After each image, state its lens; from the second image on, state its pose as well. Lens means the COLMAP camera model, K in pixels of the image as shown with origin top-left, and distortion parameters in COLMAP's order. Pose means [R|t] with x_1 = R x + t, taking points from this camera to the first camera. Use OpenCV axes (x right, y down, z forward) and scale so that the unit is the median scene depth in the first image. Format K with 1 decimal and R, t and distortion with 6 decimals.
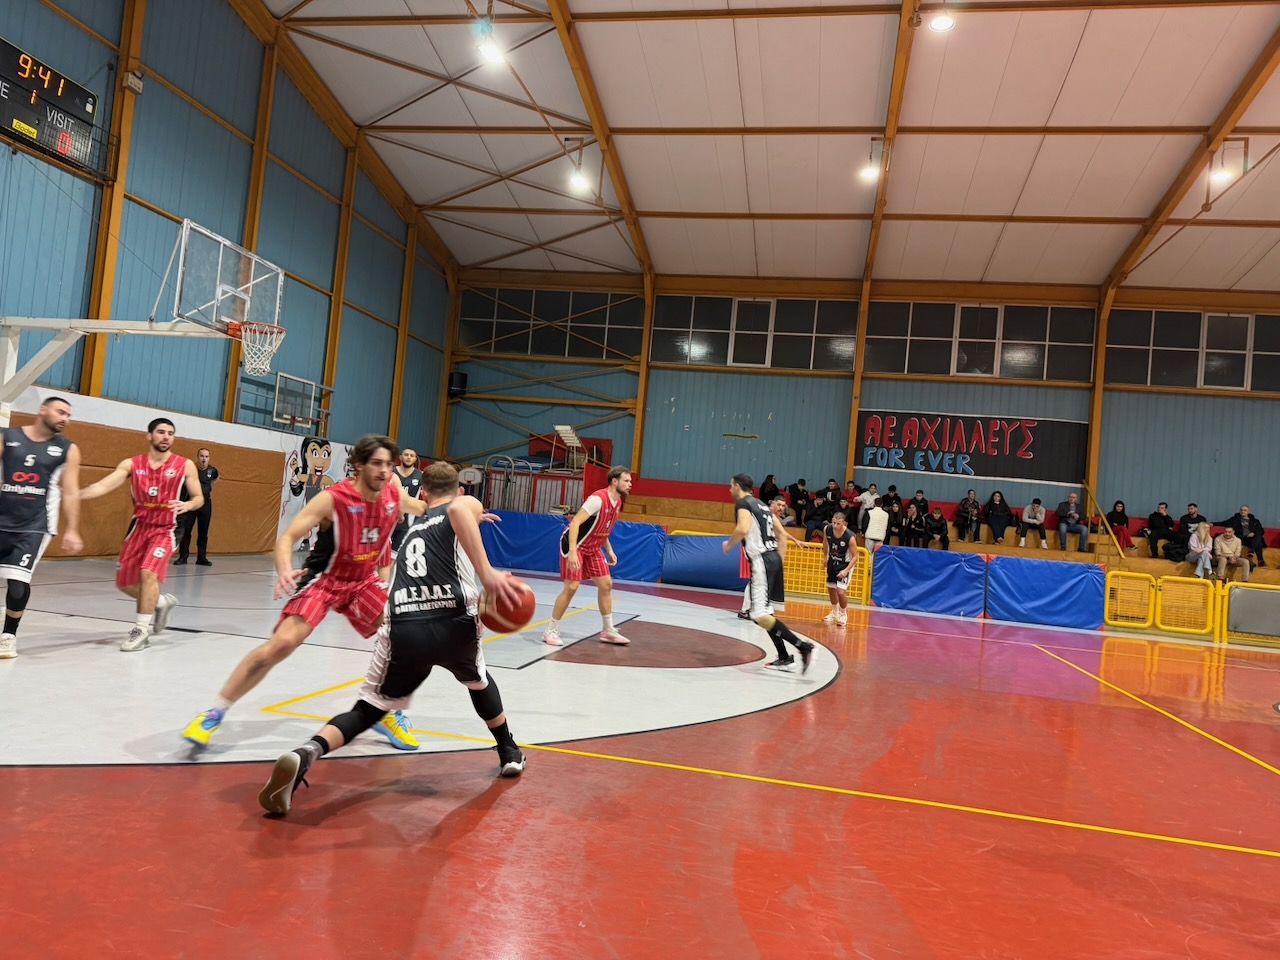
lens RADIAL K [[895.3, 0, 643.9], [0, 895.3, 483.5], [0, 0, 1]] dist [0.047952, -0.060628]
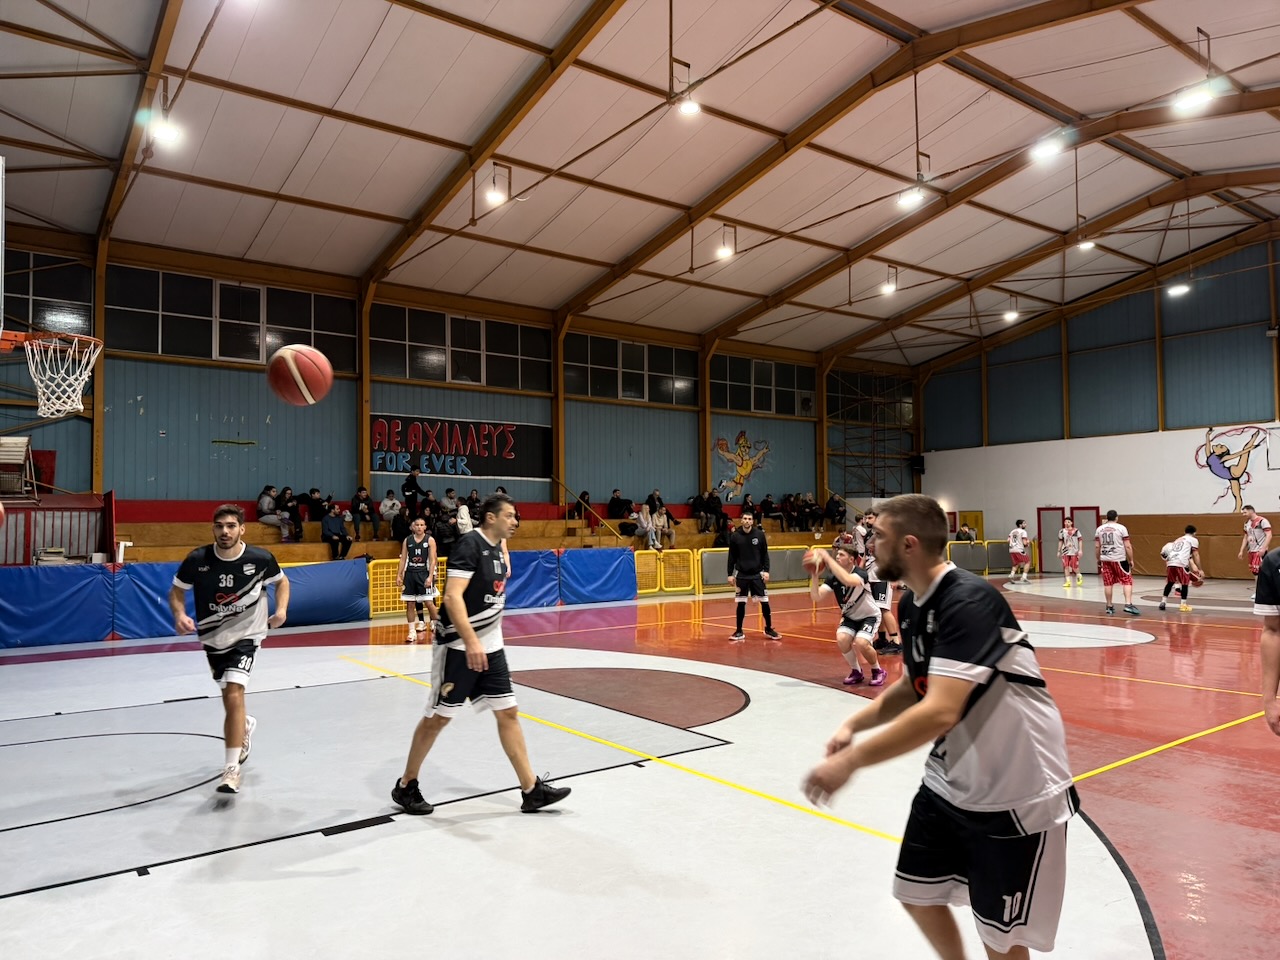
lens RADIAL K [[895.3, 0, 636.2], [0, 895.3, 492.5], [0, 0, 1]] dist [0.047952, -0.060628]
pose [[0.662269, -0.068237, 0.746152, -0.355077], [0.038576, 0.997629, 0.056996, -0.049697], [-0.748272, -0.008963, 0.663331, 0.160076]]
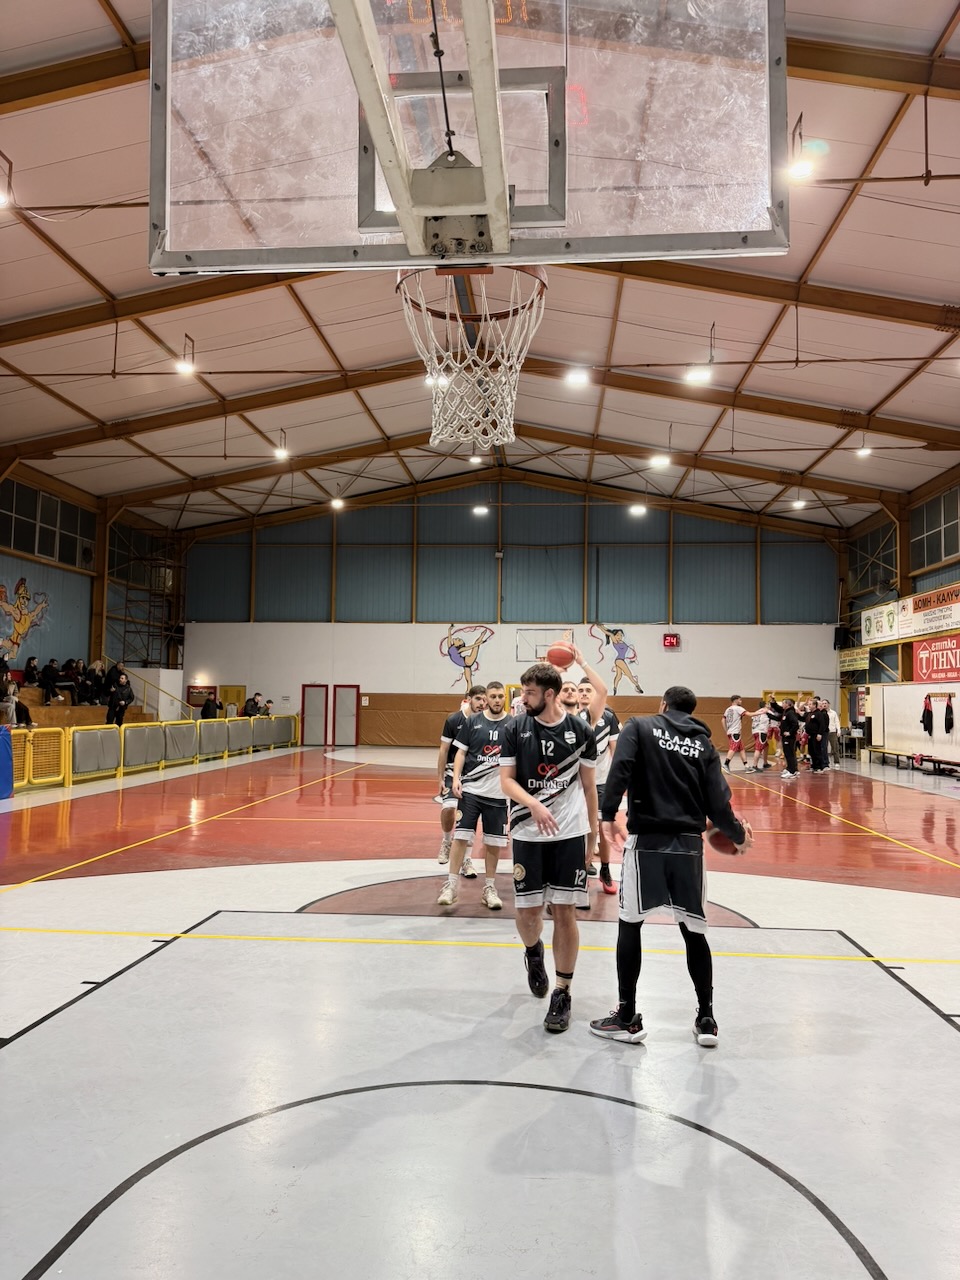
lens RADIAL K [[895.3, 0, 485.2], [0, 895.3, 660.6], [0, 0, 1]] dist [0.047952, -0.060628]
pose [[-0.119200, -0.046763, 0.991768, -0.396605], [-0.064854, 0.997124, 0.039221, -0.036953], [-0.990750, -0.059645, -0.121890, 0.565636]]
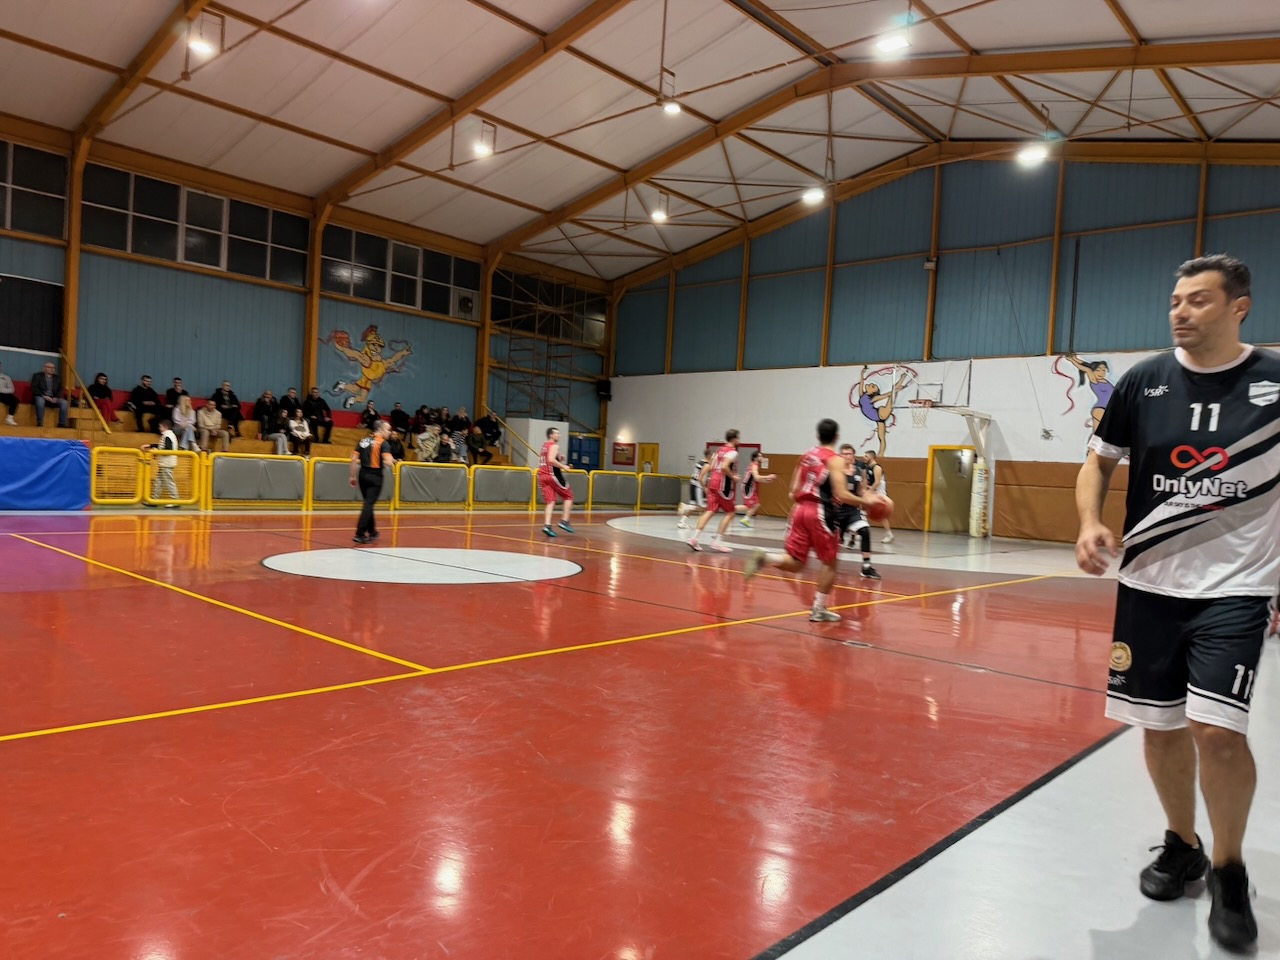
lens RADIAL K [[895.3, 0, 646.9], [0, 895.3, 493.4], [0, 0, 1]] dist [0.047952, -0.060628]
pose [[0.515349, -0.084040, 0.852849, 0.001570], [-0.044061, 0.991265, 0.124305, 0.001563], [-0.855847, -0.101638, 0.507145, 0.017623]]
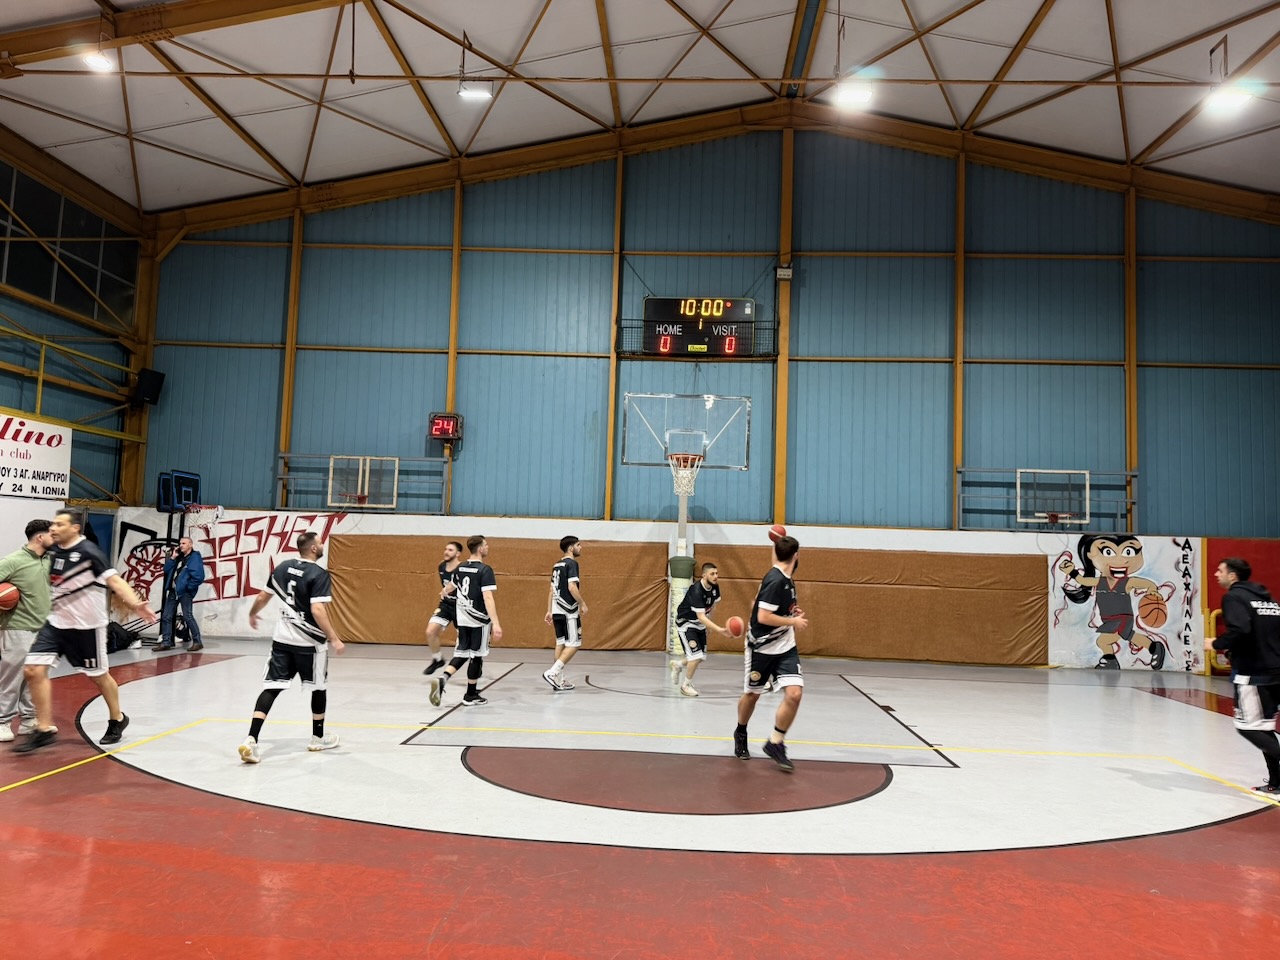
lens RADIAL K [[895.3, 0, 643.1], [0, 895.3, 476.5], [0, 0, 1]] dist [0.047952, -0.060628]
pose [[0.135257, -0.161351, -0.977585, 0.433188], [0.020918, 0.986896, -0.159994, 0.024054], [0.990590, 0.001191, 0.136859, 0.463492]]
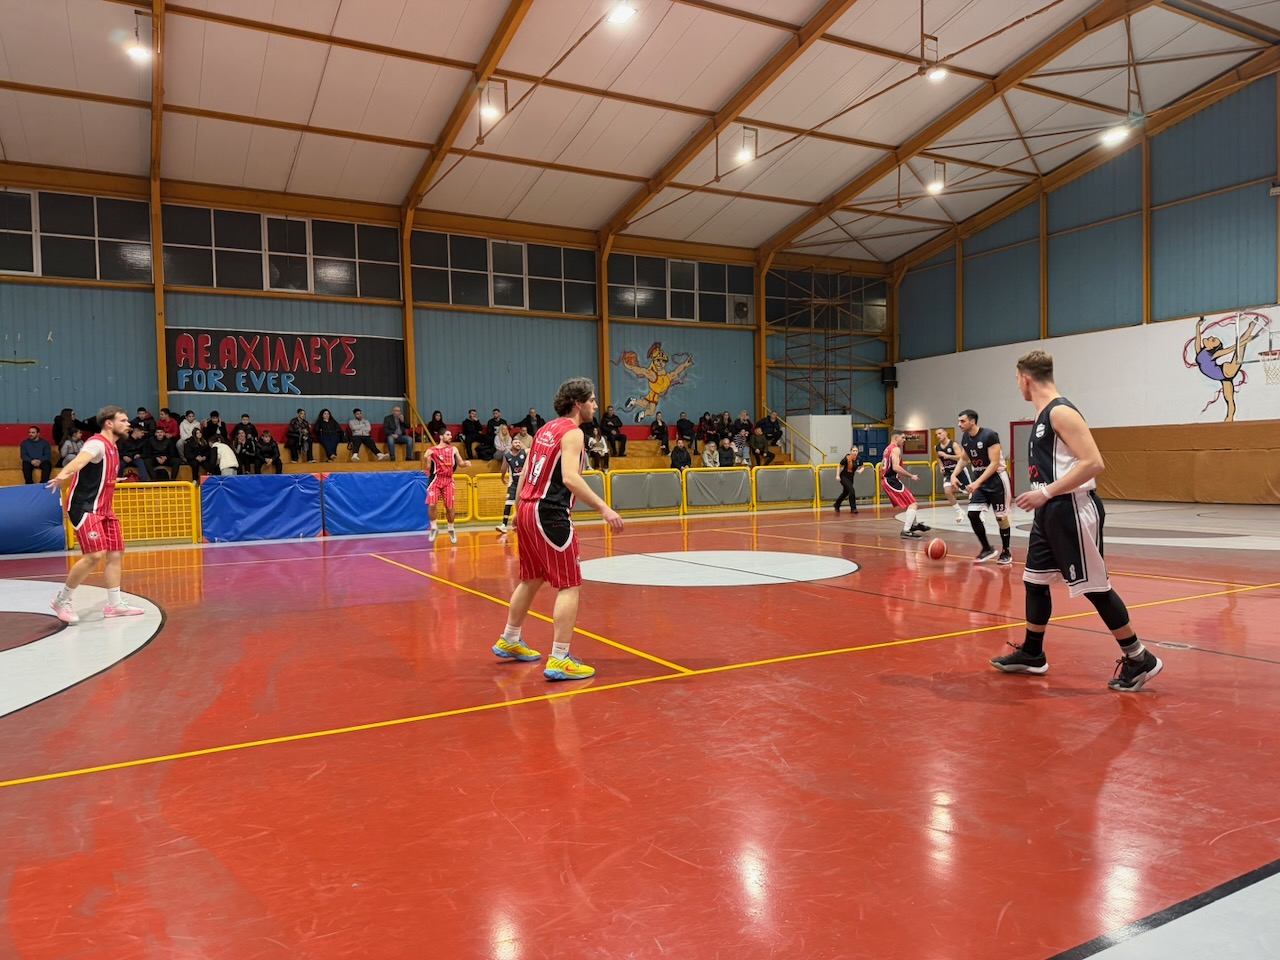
lens RADIAL K [[895.3, 0, 639.1], [0, 895.3, 490.6], [0, 0, 1]] dist [0.047952, -0.060628]
pose [[0.761770, -0.125765, 0.635523, 0.010731], [0.063028, 0.990710, 0.120505, -0.000555], [-0.644774, -0.051741, 0.762620, 0.004705]]
